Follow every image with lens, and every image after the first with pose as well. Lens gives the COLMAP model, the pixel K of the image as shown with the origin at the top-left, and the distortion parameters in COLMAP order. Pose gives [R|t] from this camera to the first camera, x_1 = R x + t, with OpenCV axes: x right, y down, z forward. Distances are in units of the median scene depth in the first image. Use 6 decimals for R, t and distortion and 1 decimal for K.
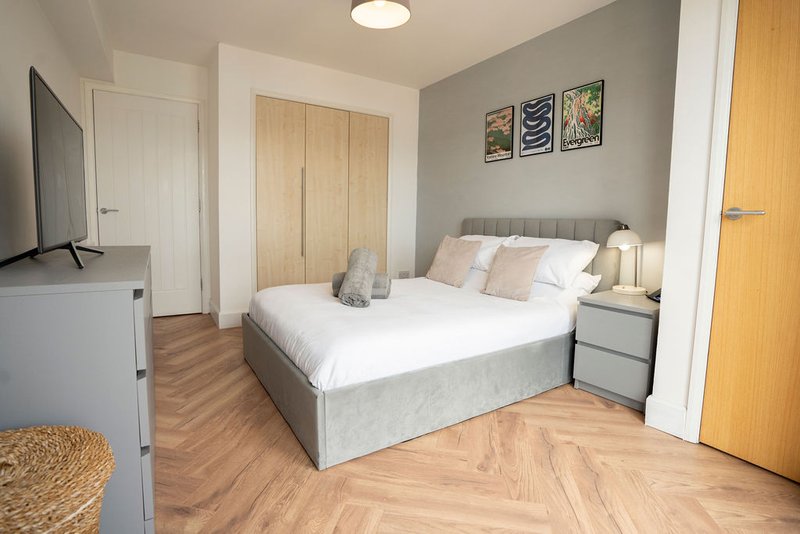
lens RADIAL K [[389.8, 0, 398.8], [0, 389.8, 256.5], [0, 0, 1]] dist [-0.061320, 0.021976]
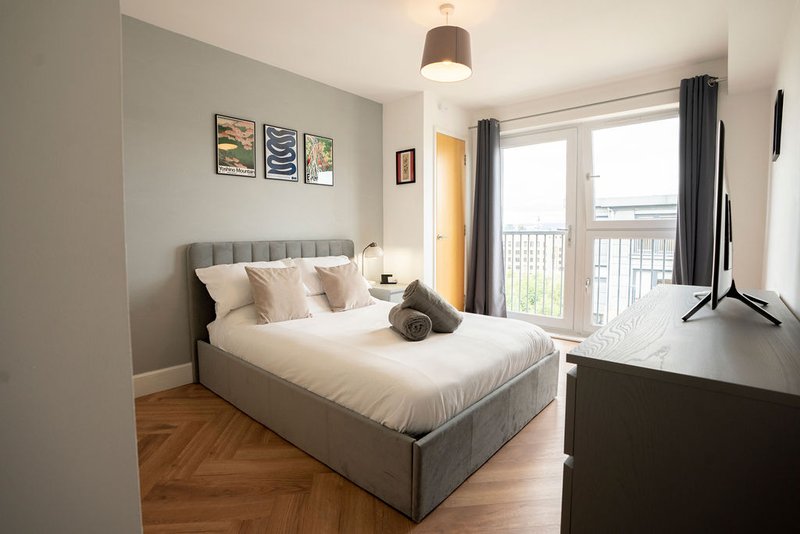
lens RADIAL K [[389.8, 0, 398.8], [0, 389.8, 256.5], [0, 0, 1]] dist [-0.061320, 0.021976]
pose [[-0.277298, -0.079601, 0.957481, -0.822053], [0.082119, 0.990952, 0.106166, -0.154506], [-0.957268, 0.108067, -0.268252, 1.074689]]
